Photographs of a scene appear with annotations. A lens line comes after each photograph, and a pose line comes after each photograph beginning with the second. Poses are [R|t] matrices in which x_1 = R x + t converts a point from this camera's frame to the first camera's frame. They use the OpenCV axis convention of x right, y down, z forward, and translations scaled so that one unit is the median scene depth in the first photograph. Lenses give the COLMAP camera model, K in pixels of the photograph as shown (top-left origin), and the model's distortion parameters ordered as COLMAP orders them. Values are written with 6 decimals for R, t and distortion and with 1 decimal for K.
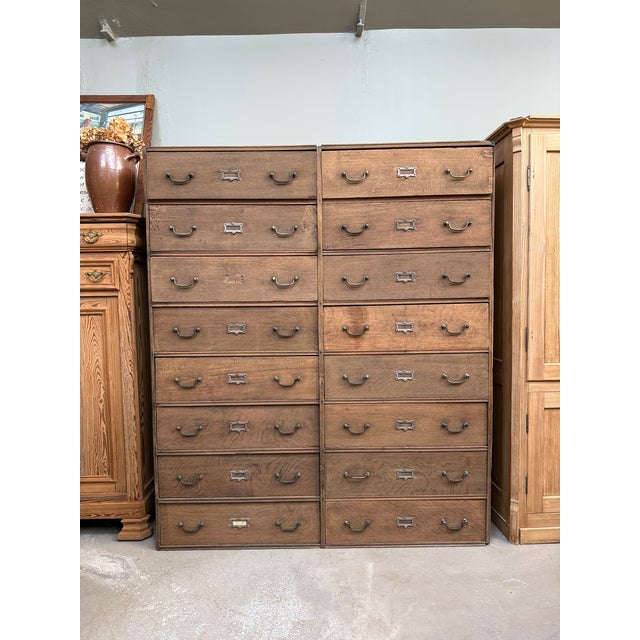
lens RADIAL K [[459.7, 0, 314.4], [0, 459.7, 322.4], [0, 0, 1]] dist [0.029031, -0.036815]
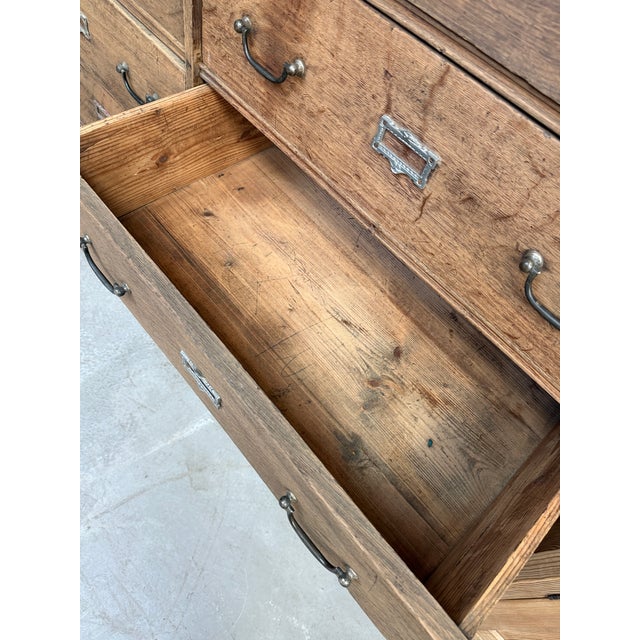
lens RADIAL K [[459.7, 0, 317.2], [0, 459.7, 308.9], [0, 0, 1]] dist [0.029031, -0.036815]
pose [[0.669099, 0.690680, -0.274350, 0.288082], [-0.240819, 0.550743, 0.799180, -0.125535], [0.703073, -0.468662, 0.534831, 0.804310]]
